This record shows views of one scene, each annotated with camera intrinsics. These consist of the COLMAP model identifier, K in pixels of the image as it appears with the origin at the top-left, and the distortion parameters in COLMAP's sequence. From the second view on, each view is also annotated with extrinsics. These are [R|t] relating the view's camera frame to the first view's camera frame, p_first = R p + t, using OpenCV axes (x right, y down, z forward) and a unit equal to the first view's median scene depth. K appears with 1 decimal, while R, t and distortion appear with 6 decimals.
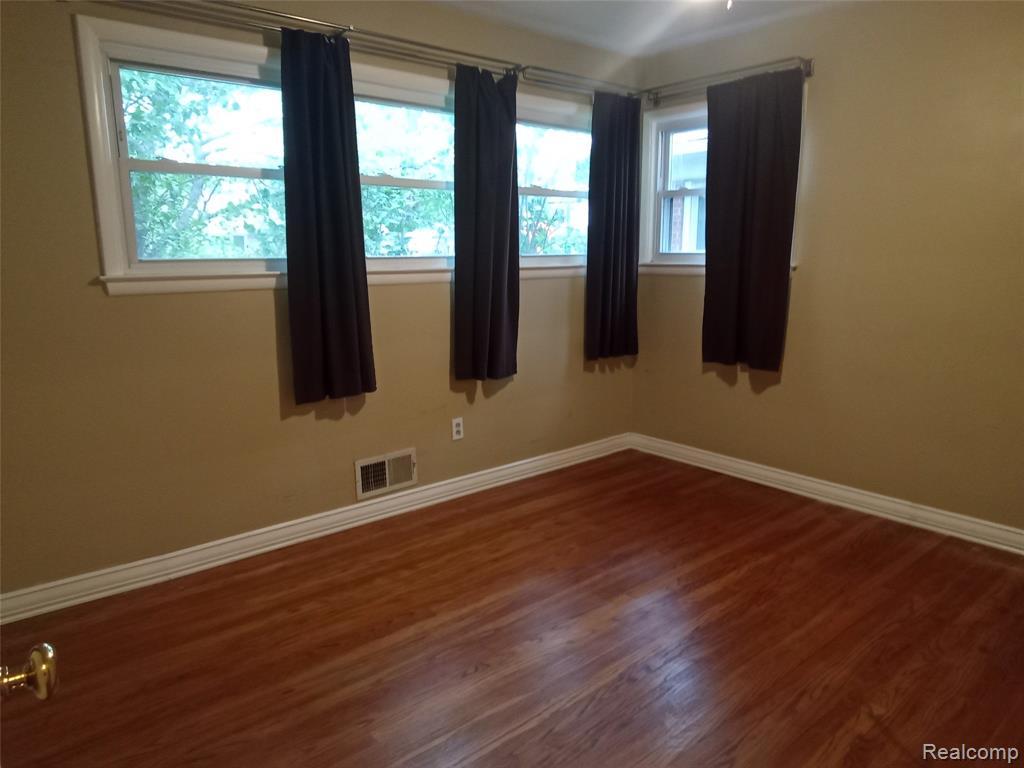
lens RADIAL K [[718.5, 0, 512.0], [0, 718.5, 384.0], [0, 0, 1]] dist [0.026654, -0.002654]
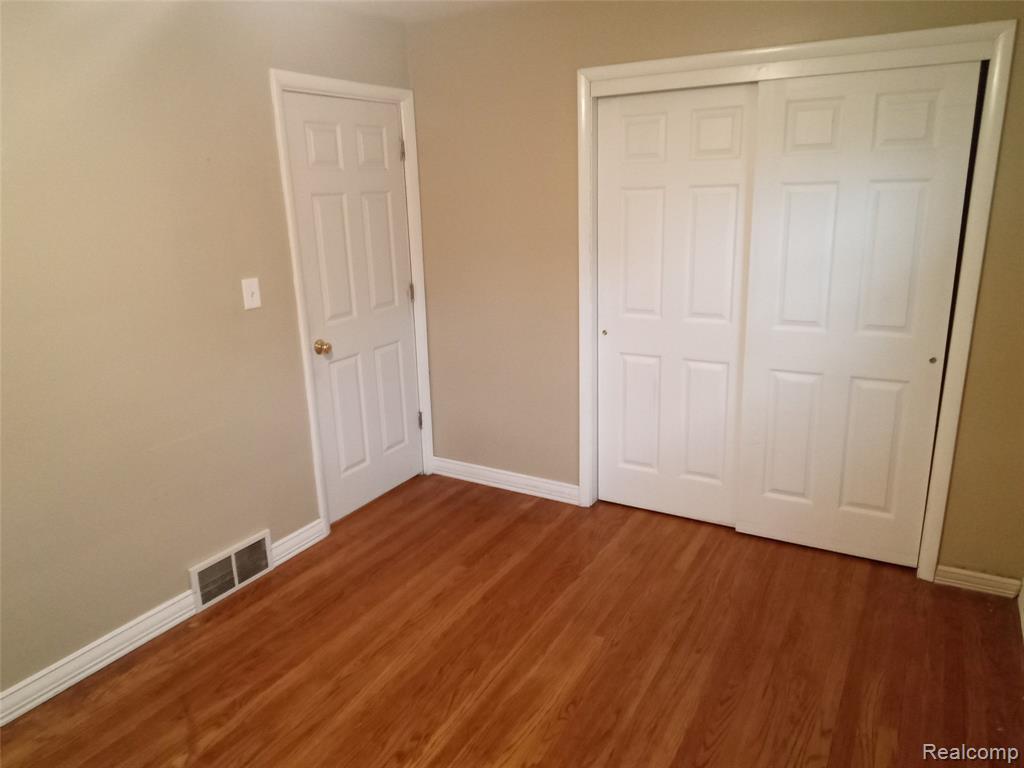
lens RADIAL K [[718.5, 0, 512.0], [0, 718.5, 384.0], [0, 0, 1]] dist [0.026654, -0.002654]
pose [[-0.943187, 0.118970, -0.310233, 0.307063], [-0.031672, 0.897254, 0.440376, -0.497040], [0.330750, 0.425183, -0.842511, 1.760448]]
